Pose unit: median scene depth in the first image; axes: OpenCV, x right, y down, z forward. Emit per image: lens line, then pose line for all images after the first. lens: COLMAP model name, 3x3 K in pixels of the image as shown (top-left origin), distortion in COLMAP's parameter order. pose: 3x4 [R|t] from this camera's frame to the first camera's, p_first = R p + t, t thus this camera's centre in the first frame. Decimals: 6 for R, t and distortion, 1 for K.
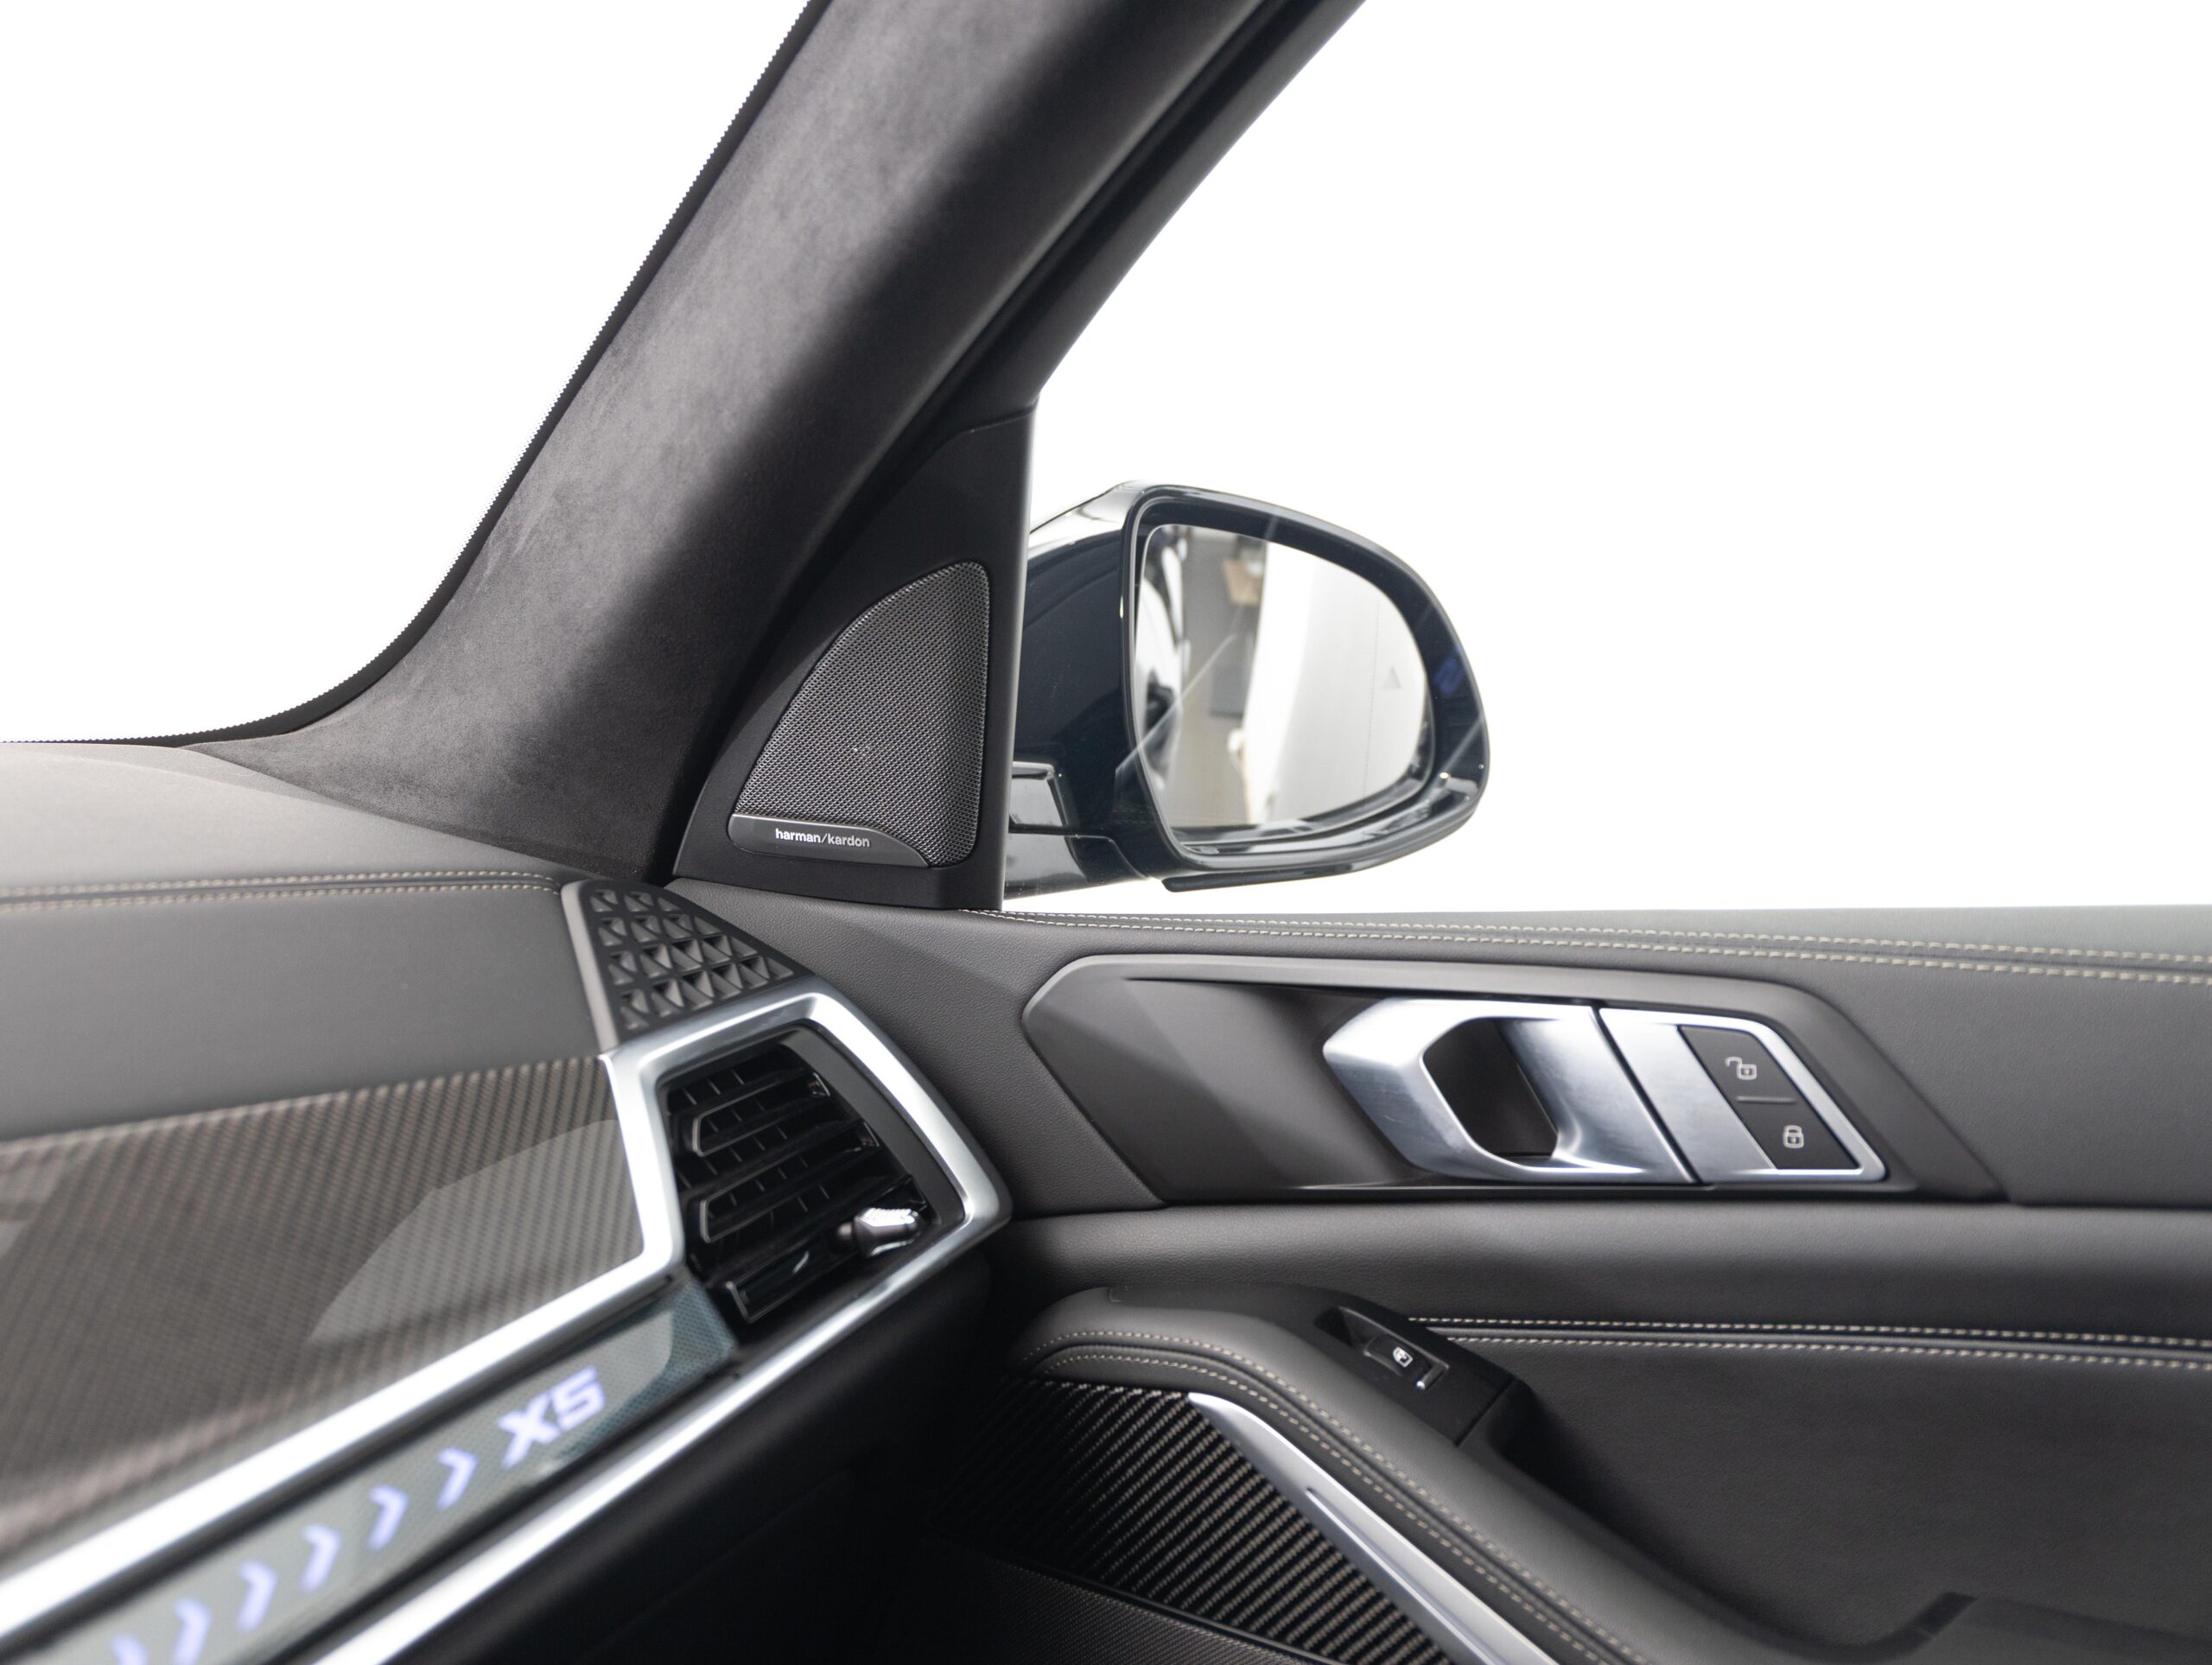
lens RADIAL K [[2182.1, 0, 1108.1], [0, 2182.1, 834.0], [0, 0, 1]] dist [-0.007002, 0.000000]
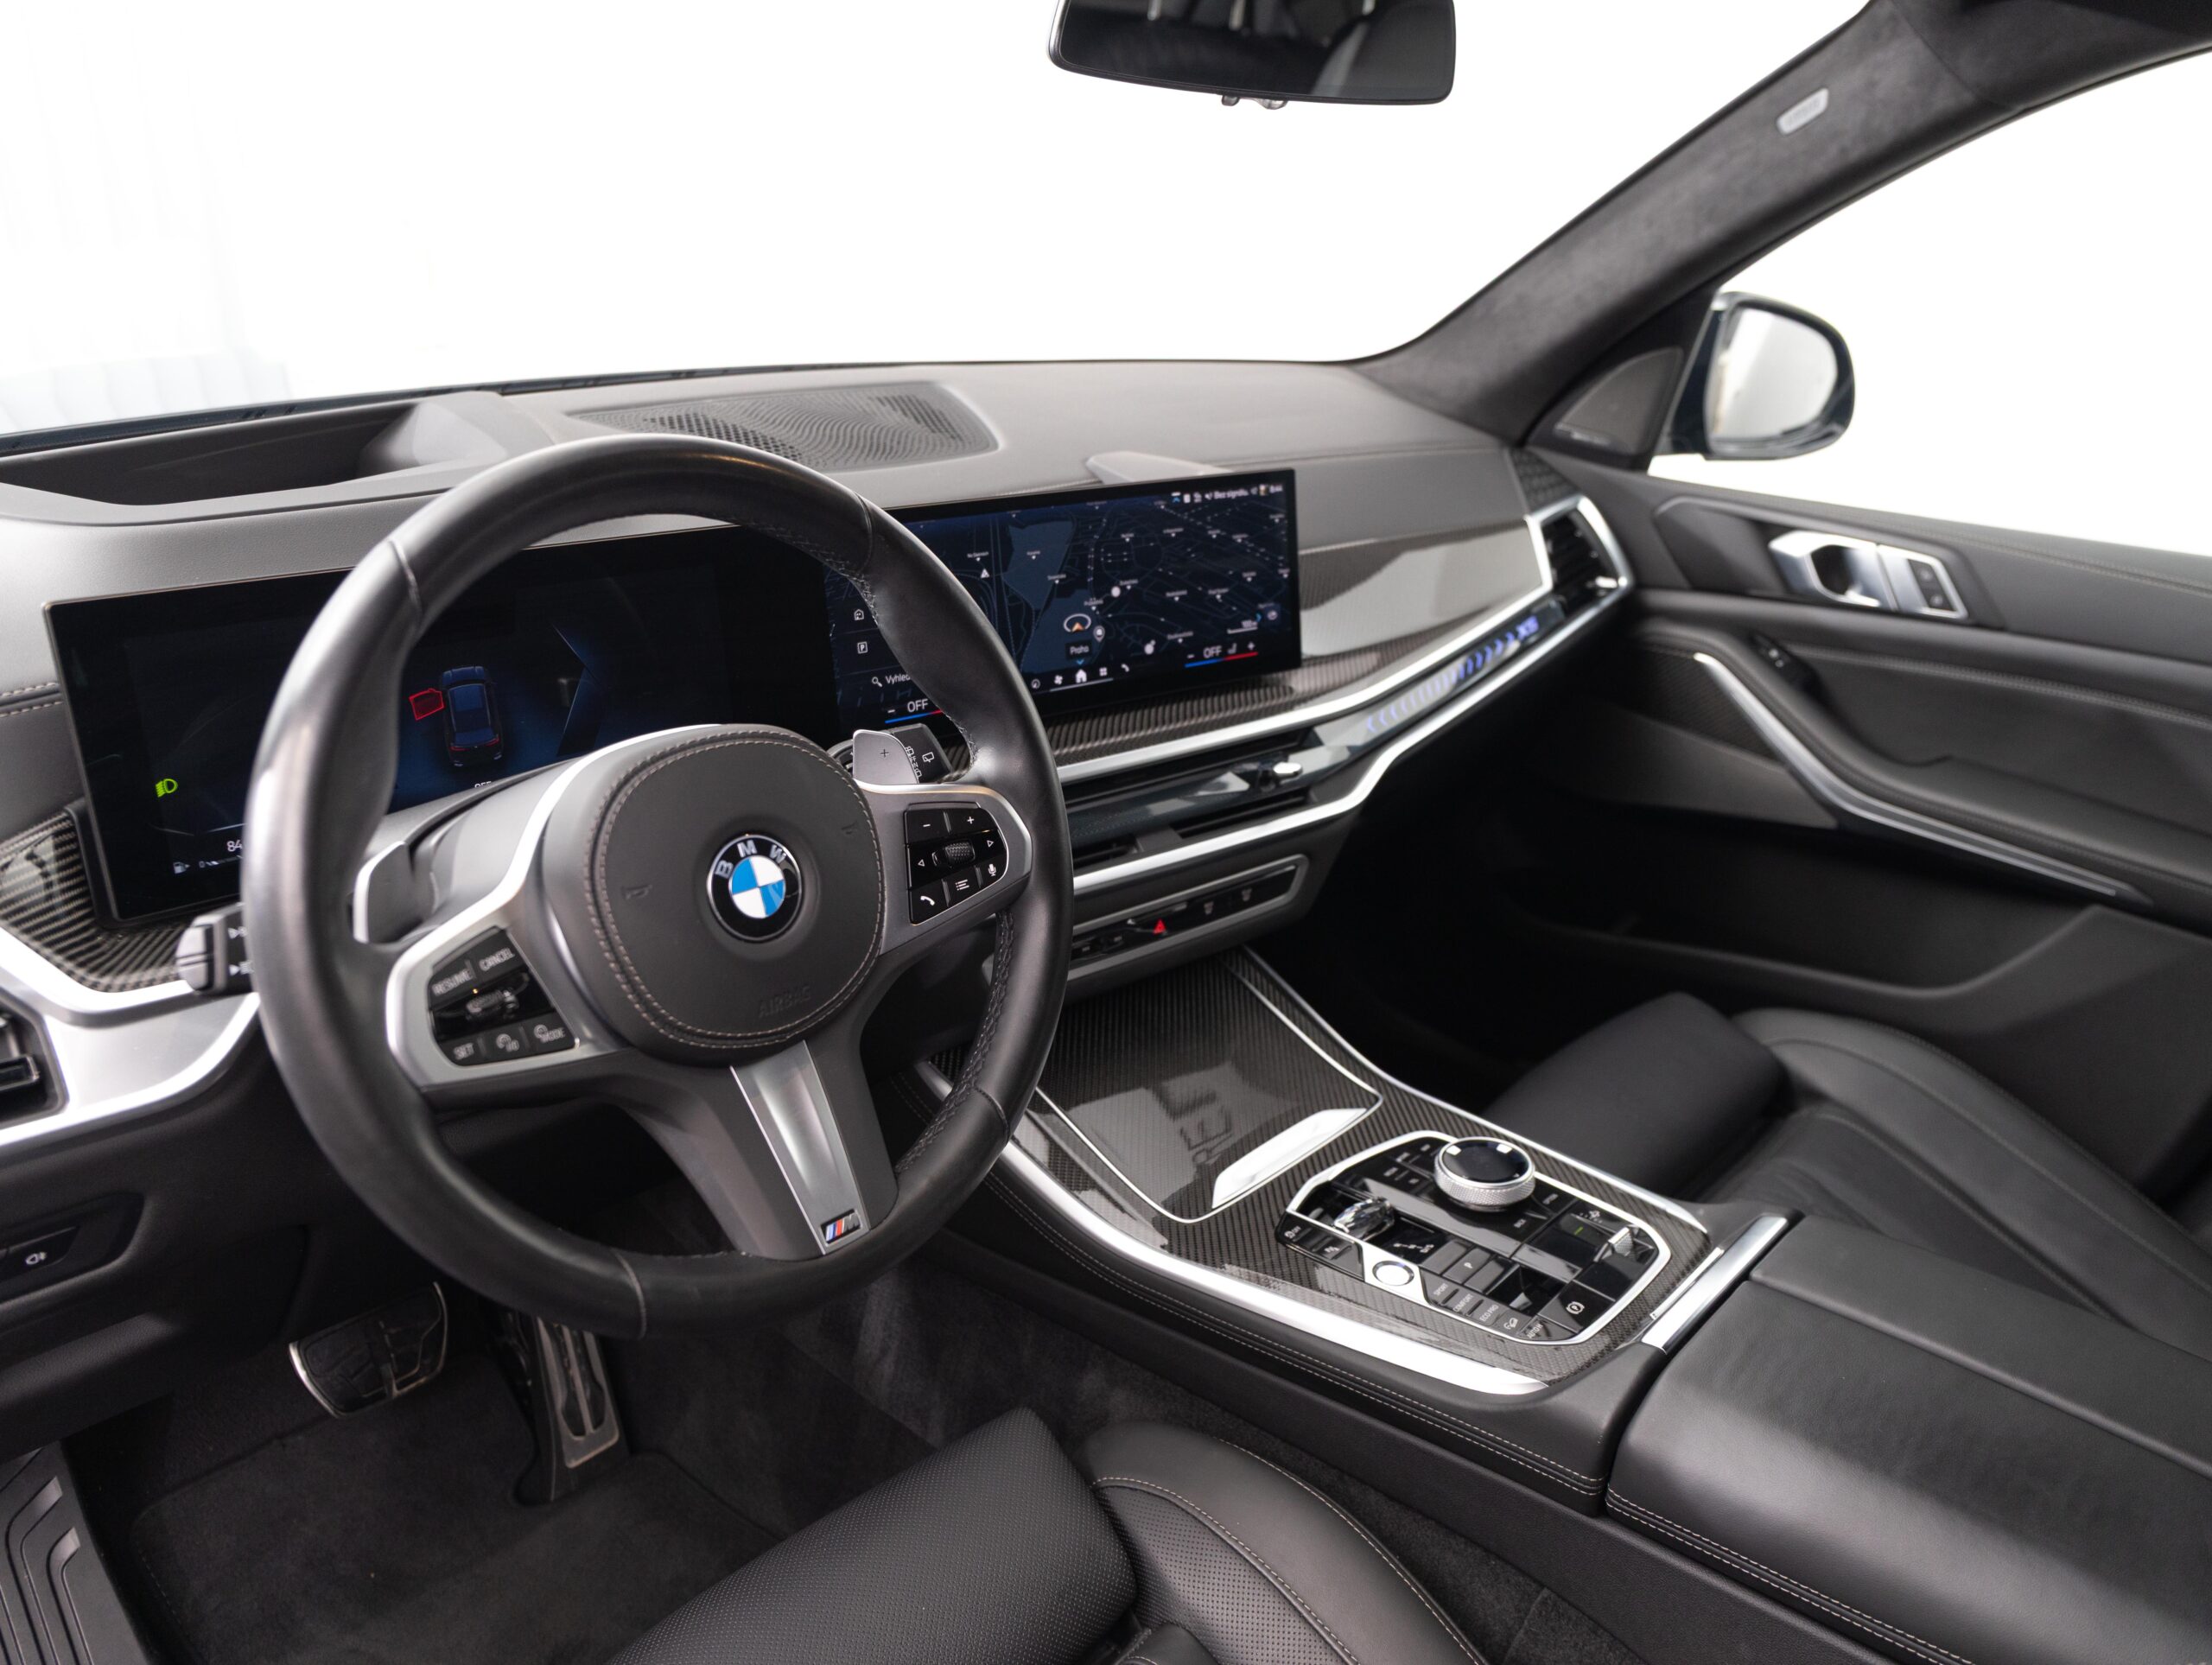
lens RADIAL K [[1580.8, 0, 1106.0], [0, 1580.8, 827.6], [0, 0, 1]] dist [0.006211, 0.000093]
pose [[0.971517, 0.166655, -0.168466, -0.333446], [-0.097729, 0.929422, 0.355843, -0.207303], [0.215879, -0.329244, 0.919236, -1.197488]]
